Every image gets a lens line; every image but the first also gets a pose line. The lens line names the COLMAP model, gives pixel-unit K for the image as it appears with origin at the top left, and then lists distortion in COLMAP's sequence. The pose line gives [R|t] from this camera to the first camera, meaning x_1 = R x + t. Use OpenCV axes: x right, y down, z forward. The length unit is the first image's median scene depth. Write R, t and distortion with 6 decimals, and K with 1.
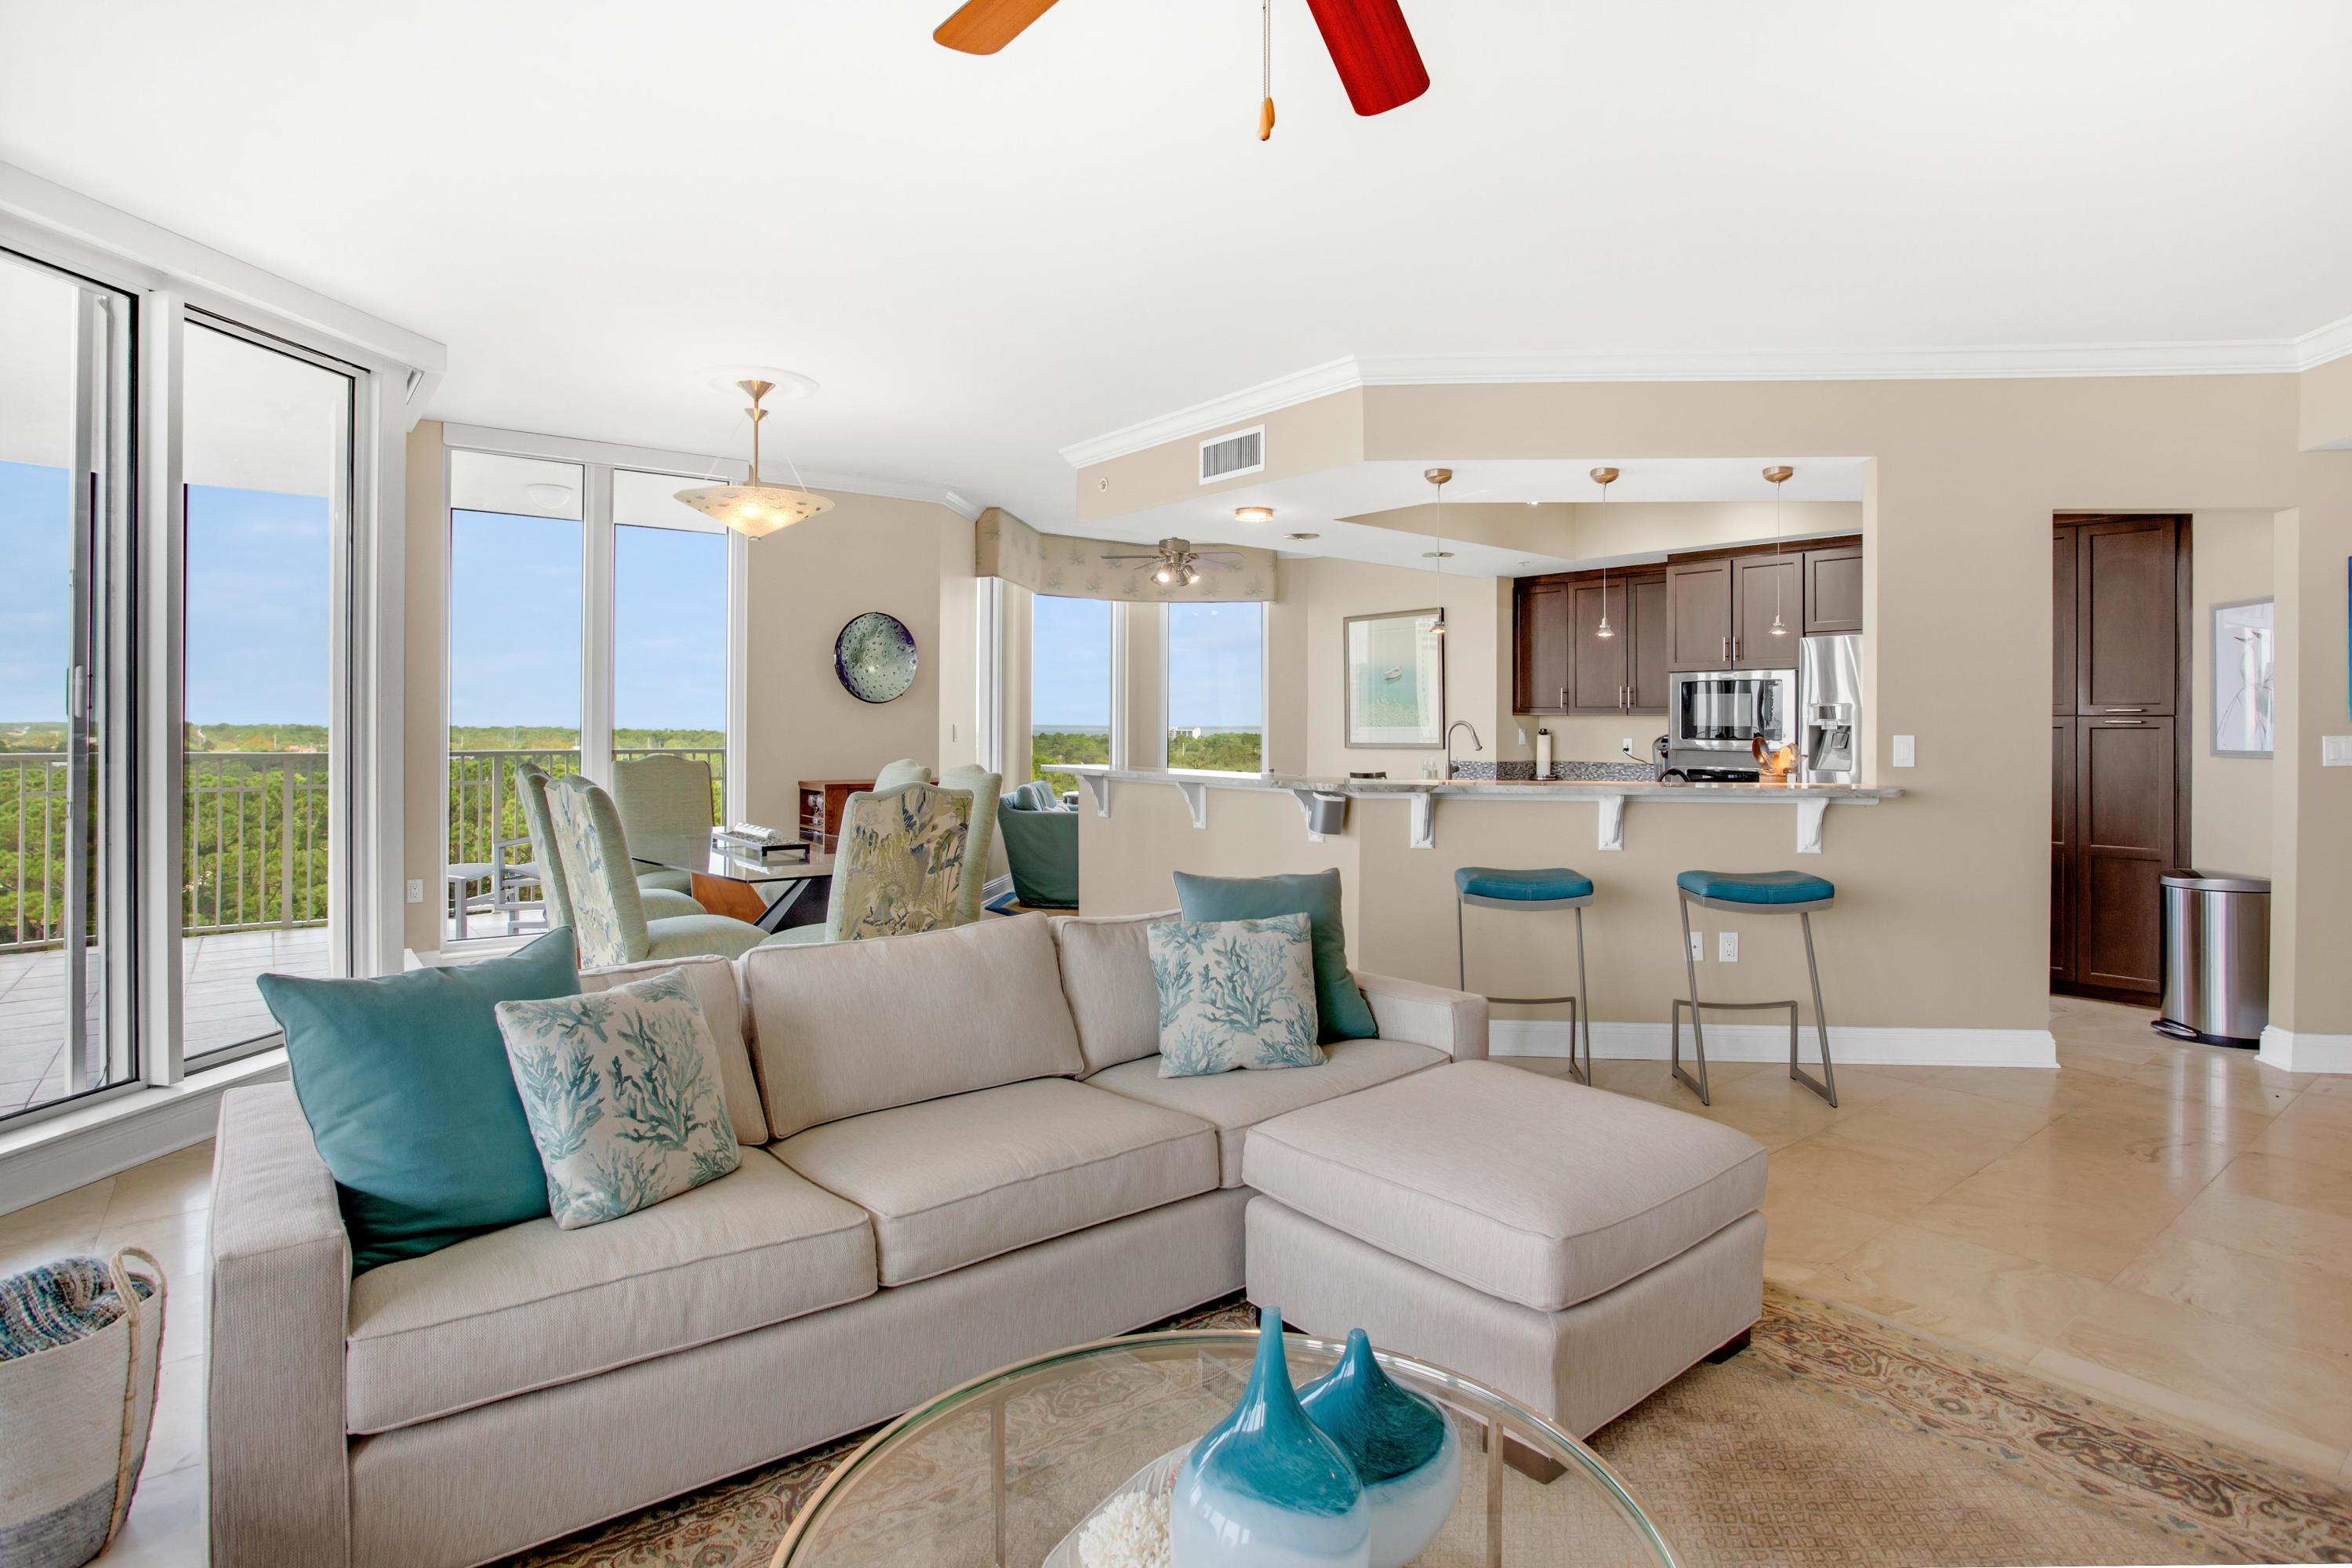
lens RADIAL K [[1266.4, 0, 1179.8], [0, 1266.4, 750.1], [0, 0, 1]] dist [-0.002914, 0.000480]
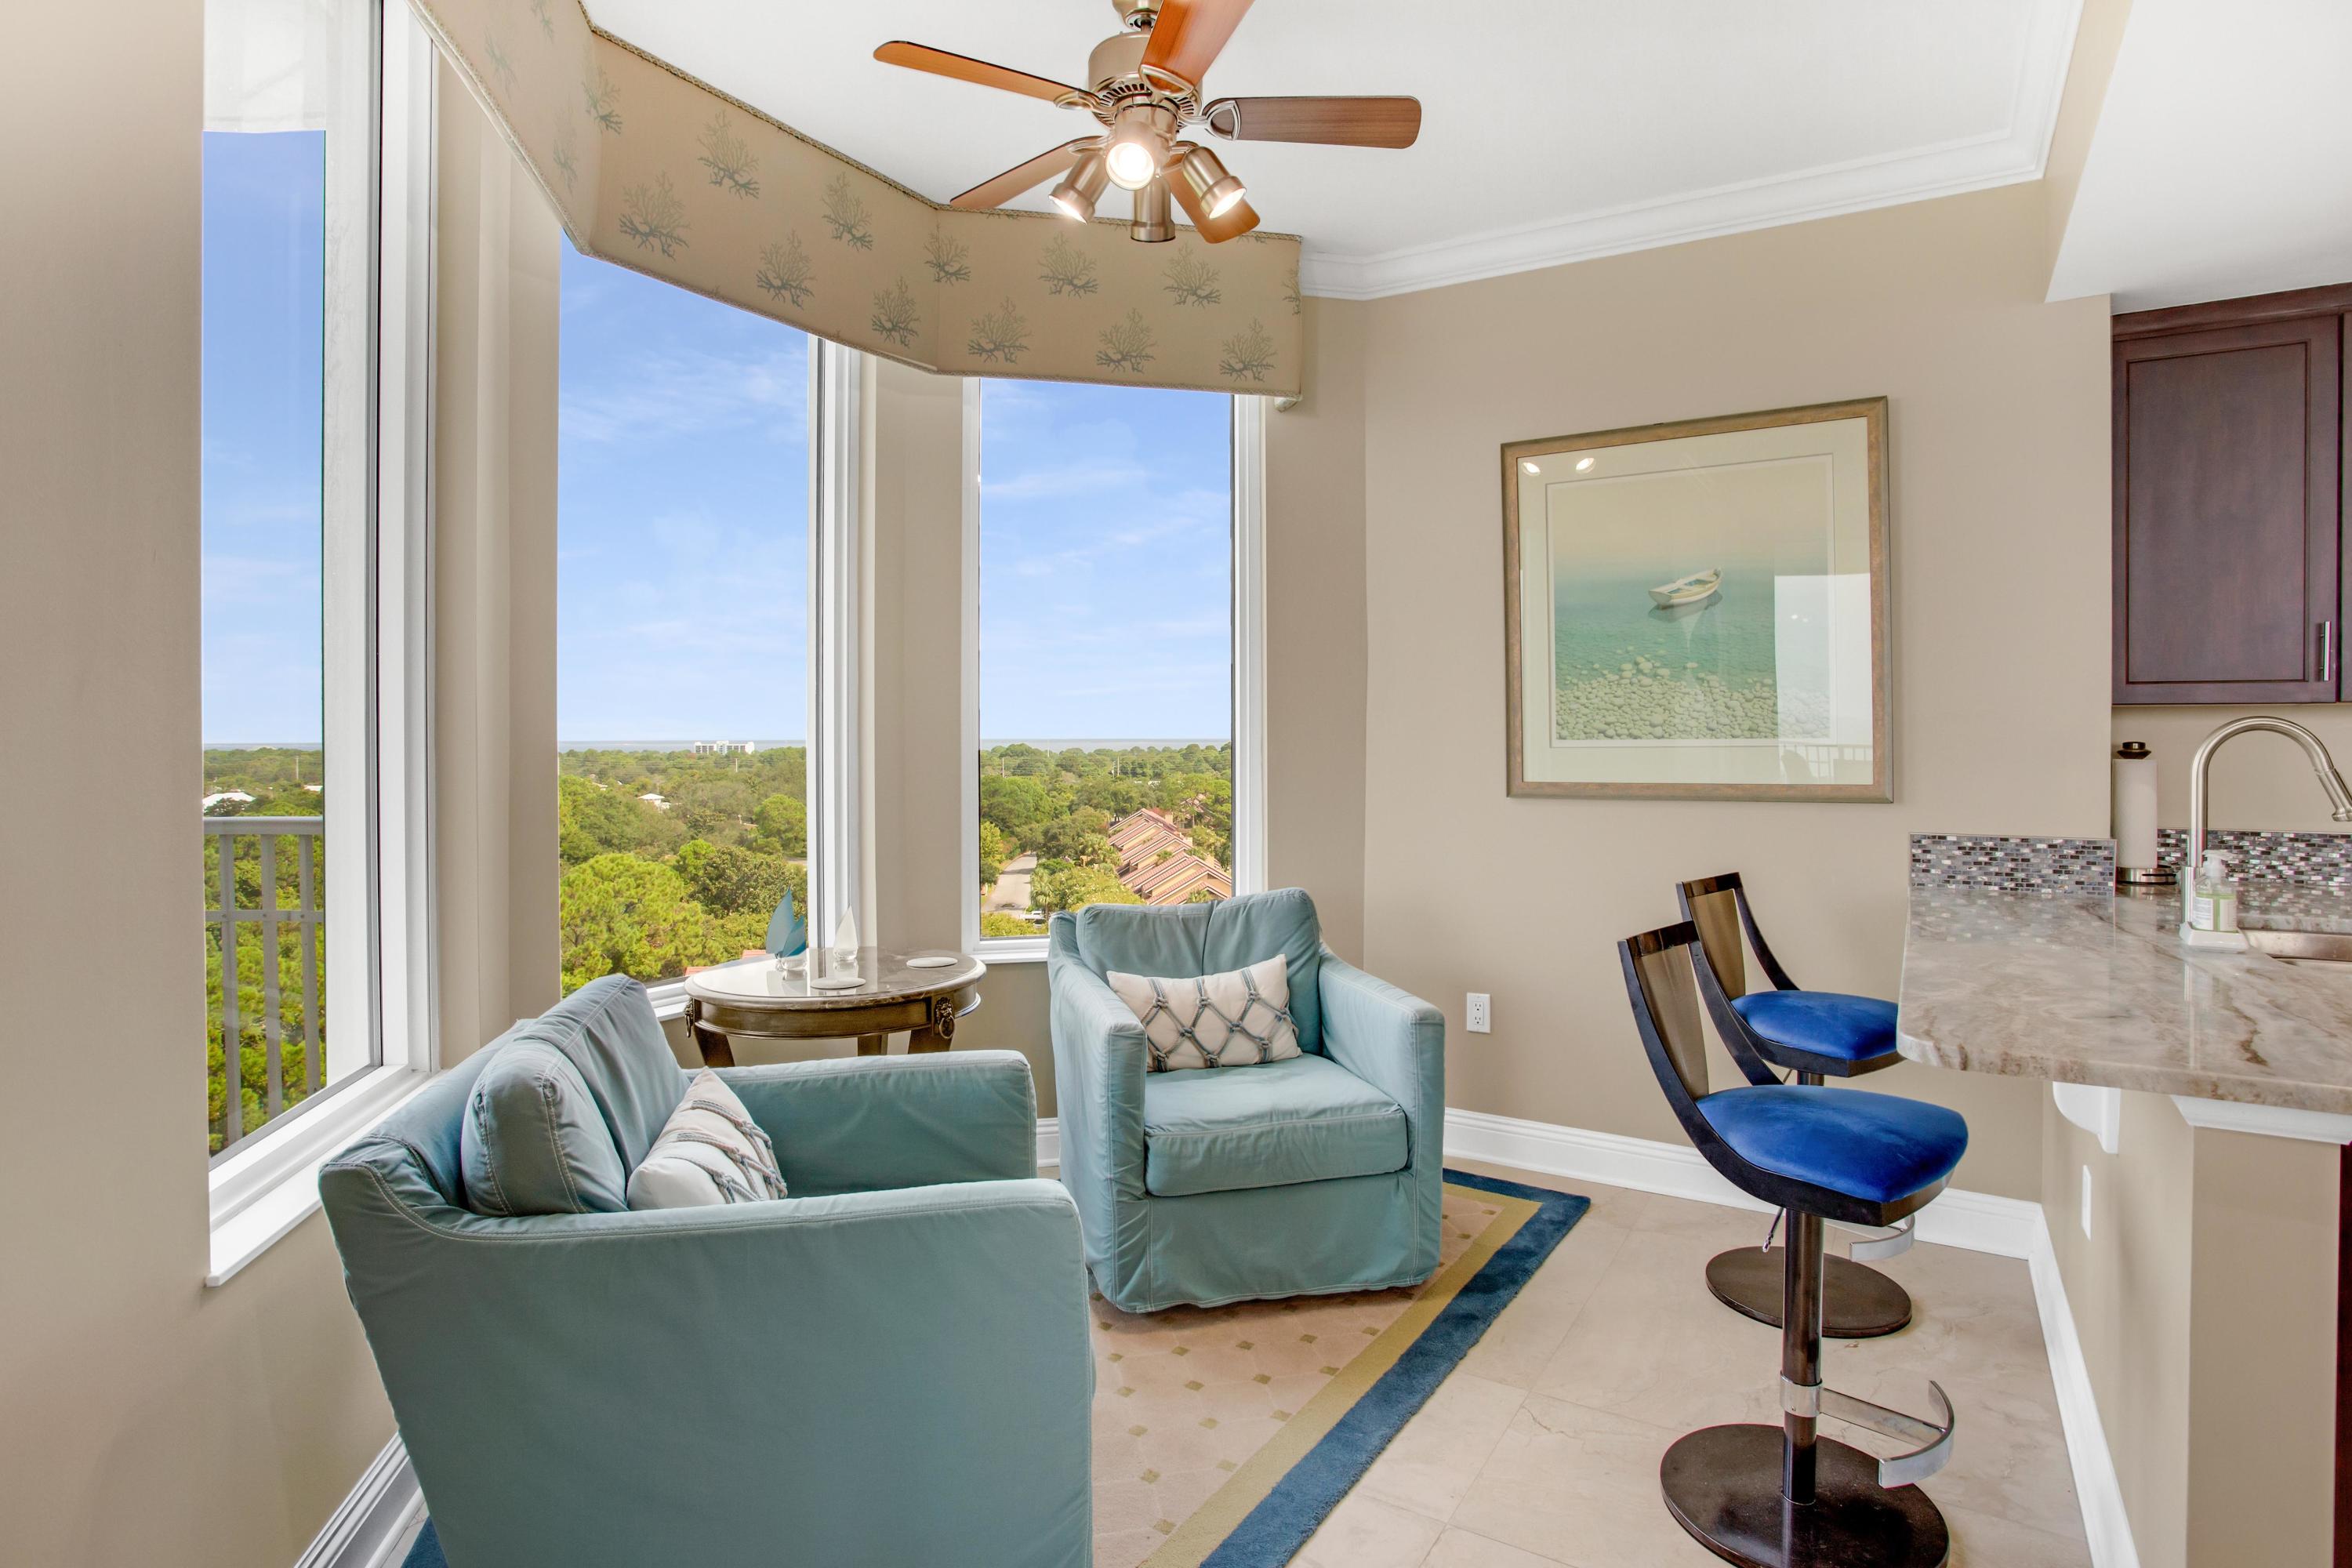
lens RADIAL K [[1266.4, 0, 1179.8], [0, 1266.4, 750.1], [0, 0, 1]] dist [-0.002914, 0.000480]
pose [[0.940724, -0.001344, 0.339171, -0.084203], [0.005232, 0.999931, -0.010549, -0.012285], [-0.339134, 0.011699, 0.940665, 0.704920]]
